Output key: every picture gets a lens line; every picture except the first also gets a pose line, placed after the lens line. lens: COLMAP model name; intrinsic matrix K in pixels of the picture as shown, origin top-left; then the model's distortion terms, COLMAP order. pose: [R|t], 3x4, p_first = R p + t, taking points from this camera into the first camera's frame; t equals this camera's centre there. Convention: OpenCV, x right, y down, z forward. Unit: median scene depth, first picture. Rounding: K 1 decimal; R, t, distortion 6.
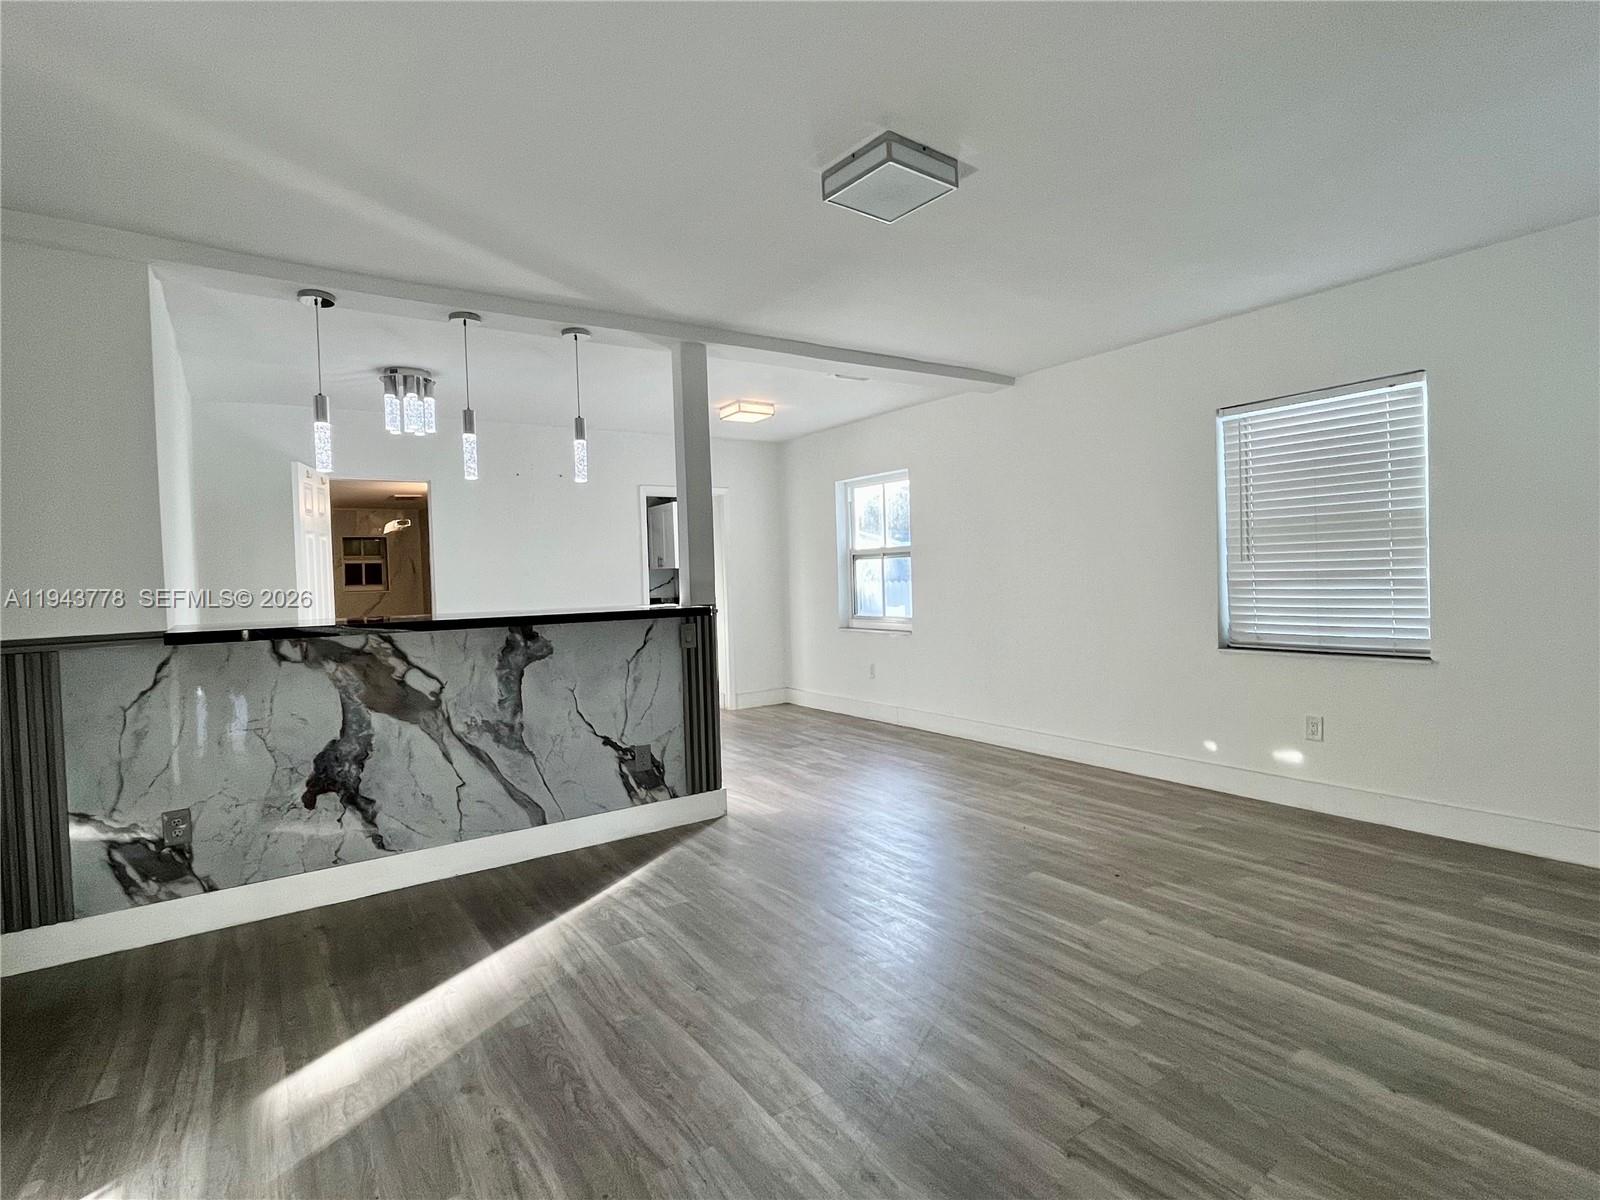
lens RADIAL K [[804.7, 0, 807.0], [0, 804.7, 601.9], [0, 0, 1]] dist [-0.004452, -0.001180]
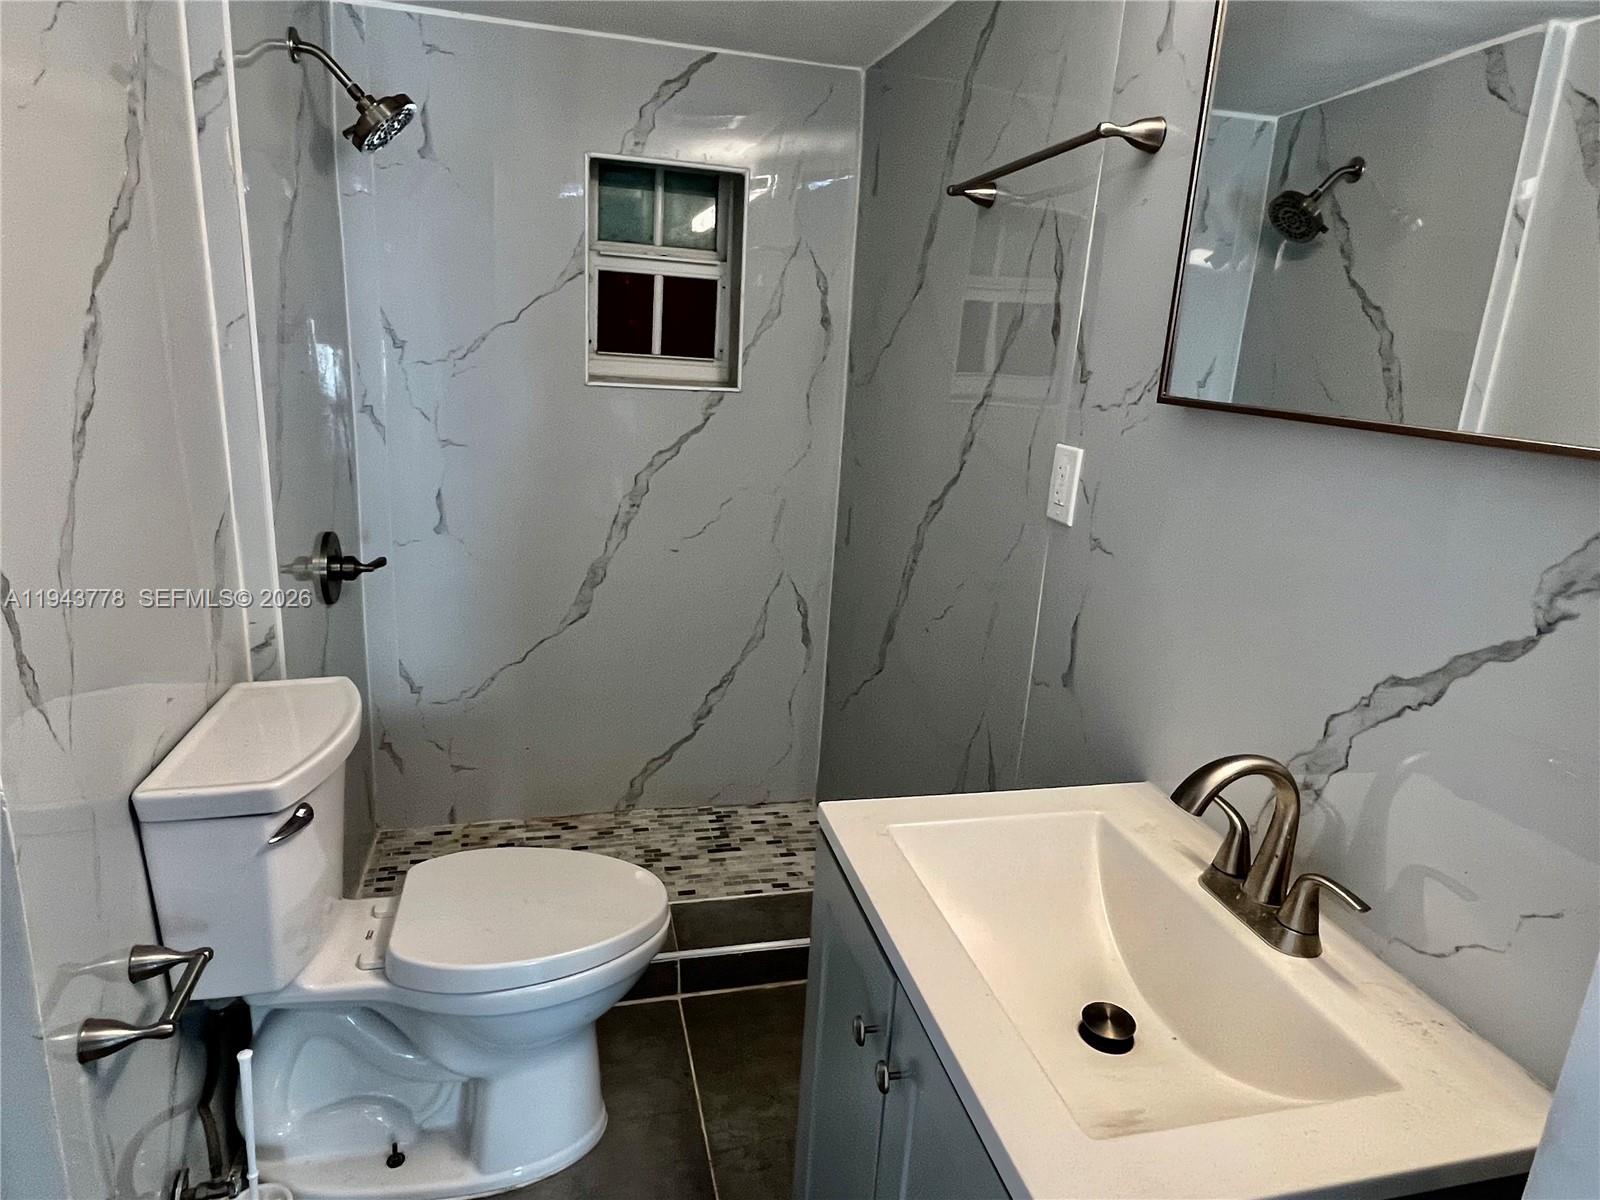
lens RADIAL K [[953.7, 0, 797.4], [0, 953.7, 591.4], [0, 0, 1]] dist [0.003656, -0.003440]
pose [[0.932555, 0.185525, -0.309714, -1.002041], [-0.107836, 0.961840, 0.251465, -0.079914], [0.344548, -0.201107, 0.916975, 1.800960]]
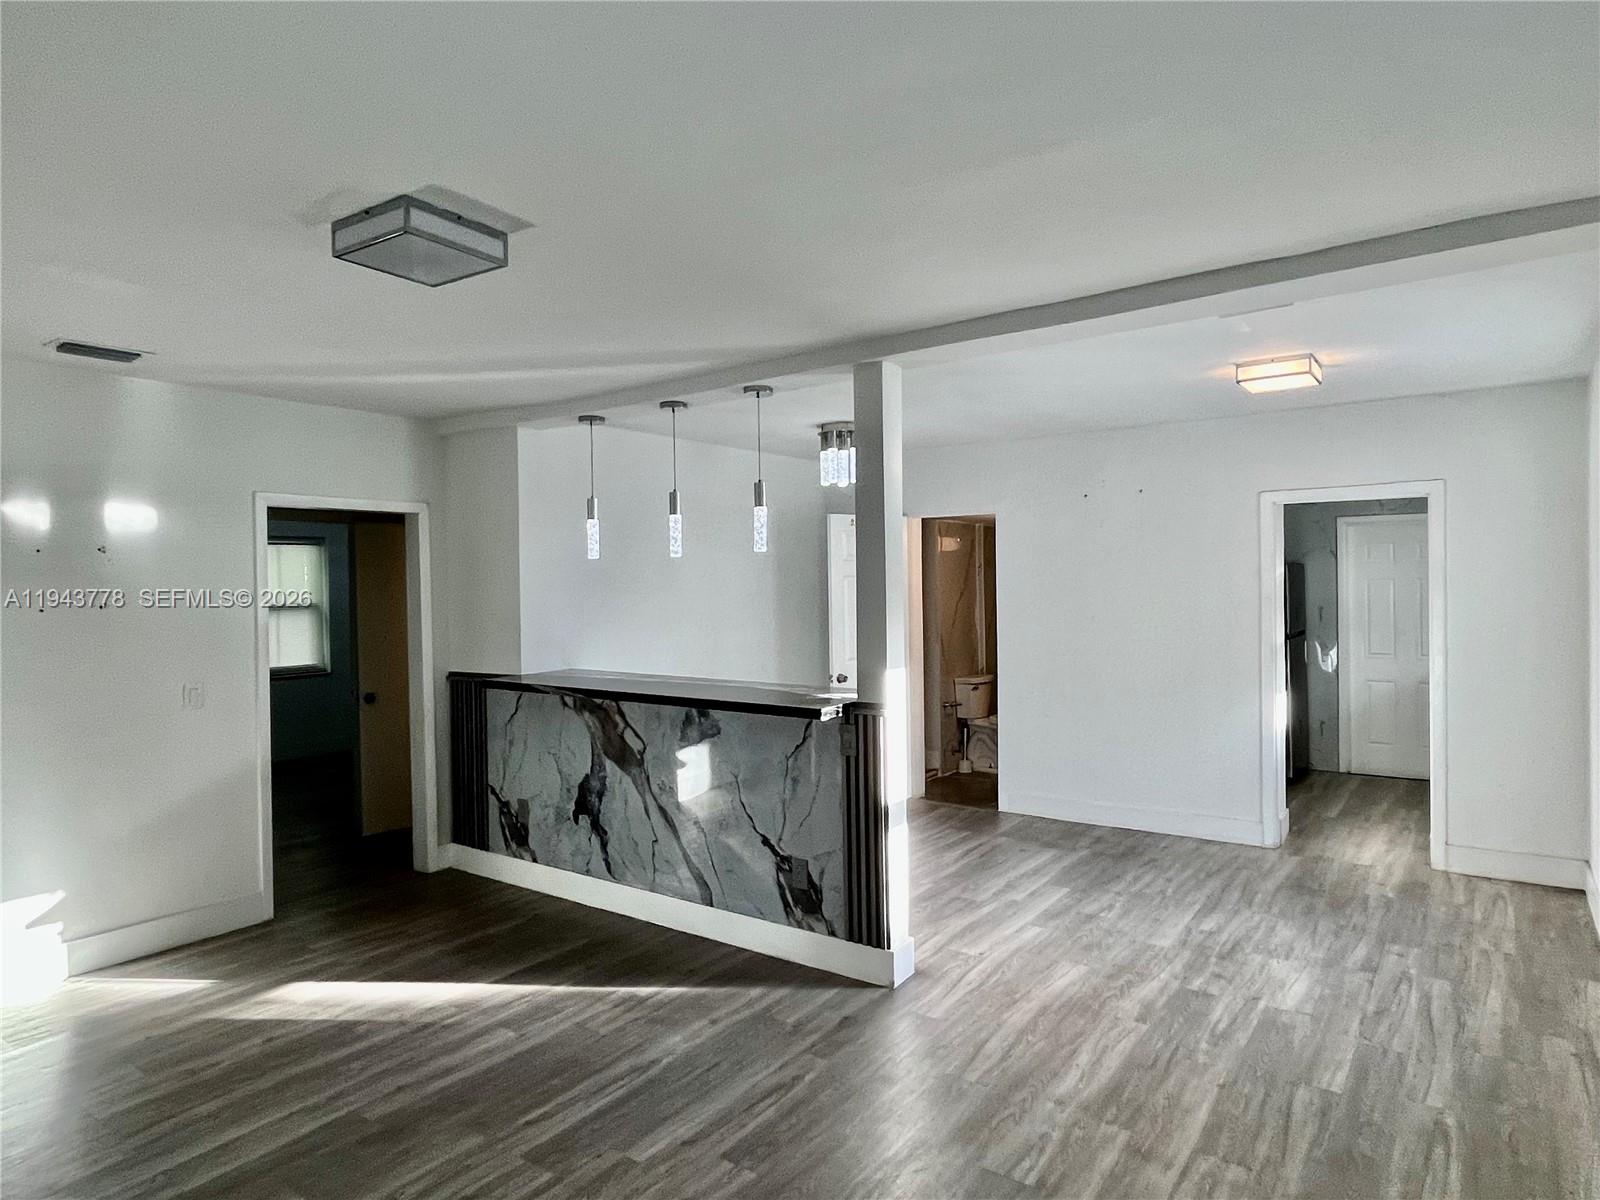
lens RADIAL K [[953.7, 0, 797.5], [0, 953.7, 590.5], [0, 0, 1]] dist [0.003656, -0.003440]
pose [[0.329249, 0.036088, -0.943553, 0.826935], [-0.026444, 0.999230, 0.028991, -0.150605], [0.943873, 0.015406, 0.329950, 0.742919]]
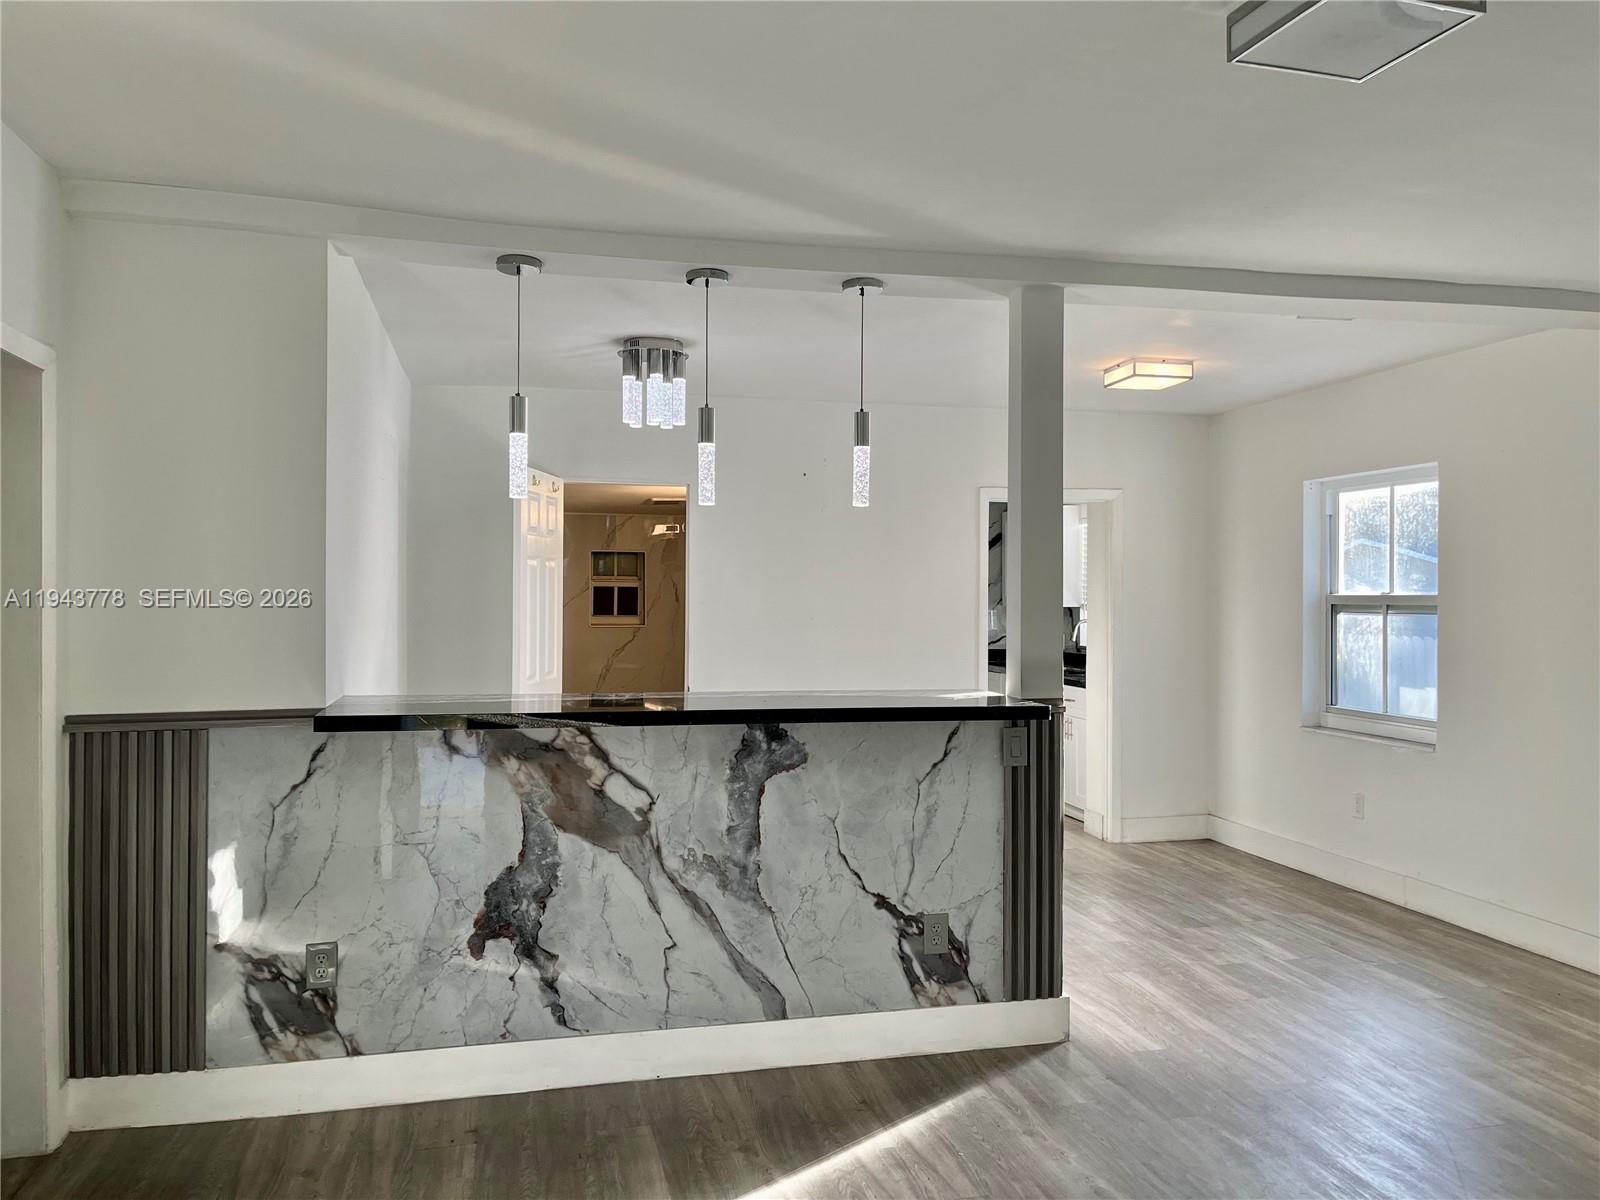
lens RADIAL K [[1218.0, 0, 814.1], [0, 1218.0, 598.2], [0, 0, 1]] dist [0.043883, -0.040710]
pose [[0.932960, 0.034068, -0.358366, 0.051850], [-0.044725, 0.998768, -0.021487, -0.054150], [0.357192, 0.036075, 0.933334, 0.049405]]
